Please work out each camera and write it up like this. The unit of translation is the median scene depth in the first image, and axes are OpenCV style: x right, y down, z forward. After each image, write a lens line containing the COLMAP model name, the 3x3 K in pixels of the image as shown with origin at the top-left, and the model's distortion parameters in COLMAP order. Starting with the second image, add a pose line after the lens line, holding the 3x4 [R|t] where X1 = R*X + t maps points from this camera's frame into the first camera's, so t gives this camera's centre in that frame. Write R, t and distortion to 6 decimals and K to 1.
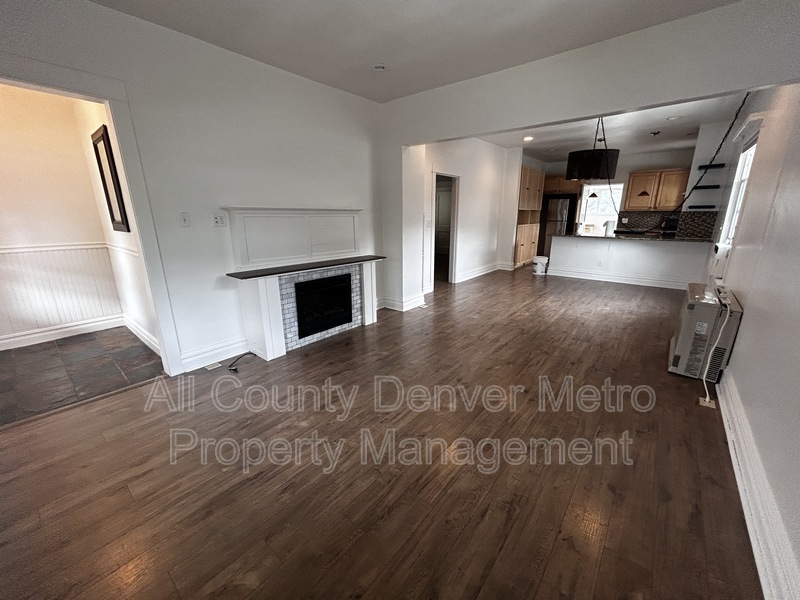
lens RADIAL K [[323.9, 0, 399.7], [0, 323.9, 297.4], [0, 0, 1]] dist [-0.003304, 0.000540]
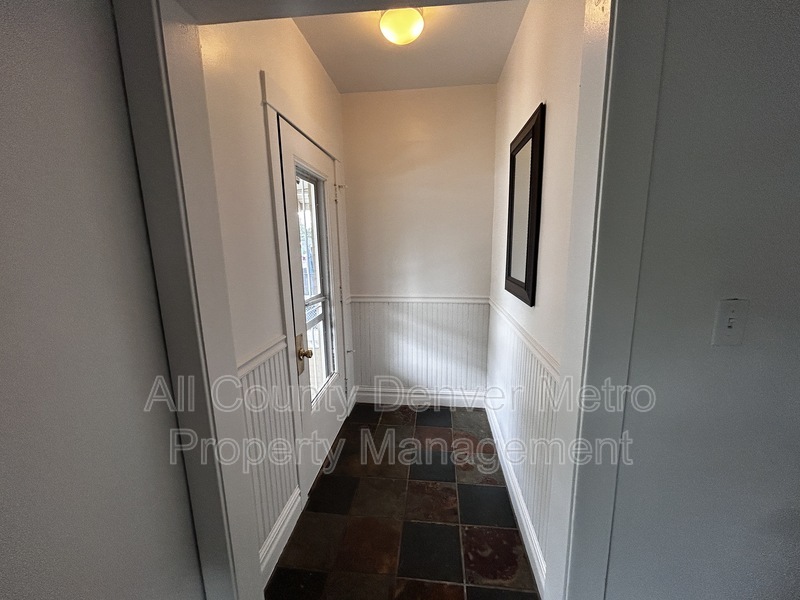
lens RADIAL K [[323.9, 0, 400.0], [0, 323.9, 299.7], [0, 0, 1]] dist [-0.003304, 0.000540]
pose [[0.559080, 0.142140, -0.816839, -0.445159], [-0.202572, 0.978755, 0.031667, -0.156108], [0.803987, 0.147764, 0.575996, 0.436717]]
